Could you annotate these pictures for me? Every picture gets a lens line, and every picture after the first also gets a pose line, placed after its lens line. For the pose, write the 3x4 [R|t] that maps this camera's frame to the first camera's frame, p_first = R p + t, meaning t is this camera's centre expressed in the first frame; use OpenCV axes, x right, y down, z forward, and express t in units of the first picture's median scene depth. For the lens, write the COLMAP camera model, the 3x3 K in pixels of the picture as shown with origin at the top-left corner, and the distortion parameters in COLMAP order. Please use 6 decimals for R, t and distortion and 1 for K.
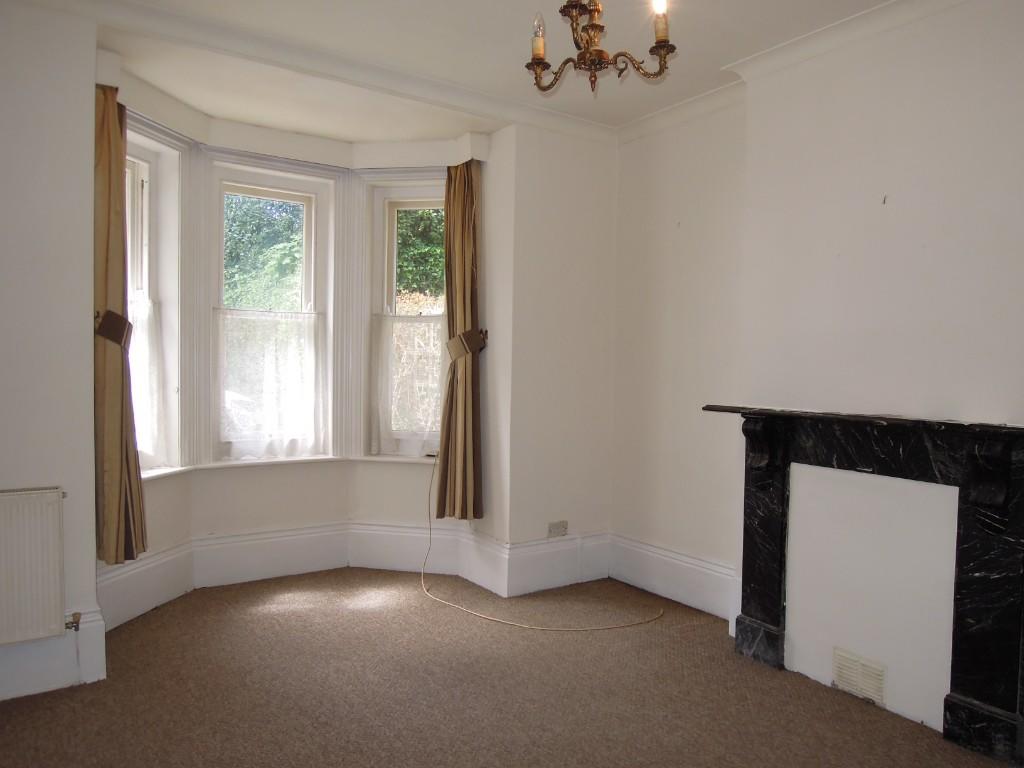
lens RADIAL K [[735.3, 0, 512.0], [0, 735.3, 384.0], [0, 0, 1]] dist [0.000421, -0.000602]
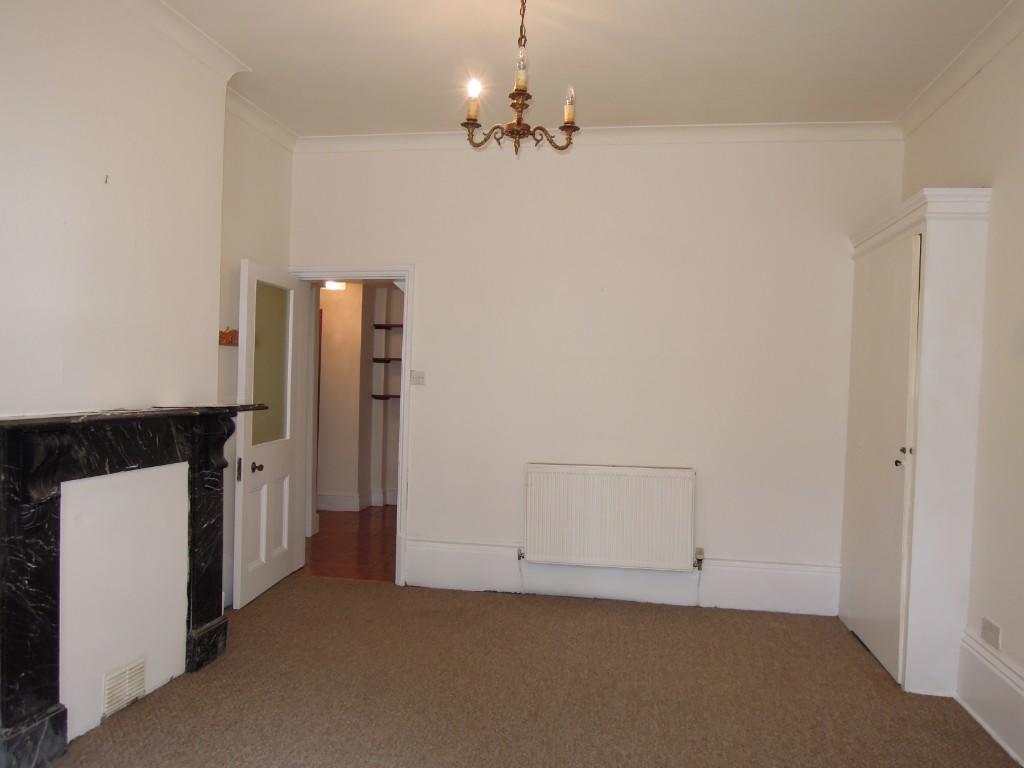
lens RADIAL K [[735.3, 0, 512.0], [0, 735.3, 384.0], [0, 0, 1]] dist [0.000421, -0.000602]
pose [[-0.710790, -0.047081, 0.701827, -0.537557], [-0.022332, 0.998765, 0.044384, -0.044806], [-0.703050, 0.015874, -0.710963, 1.330187]]
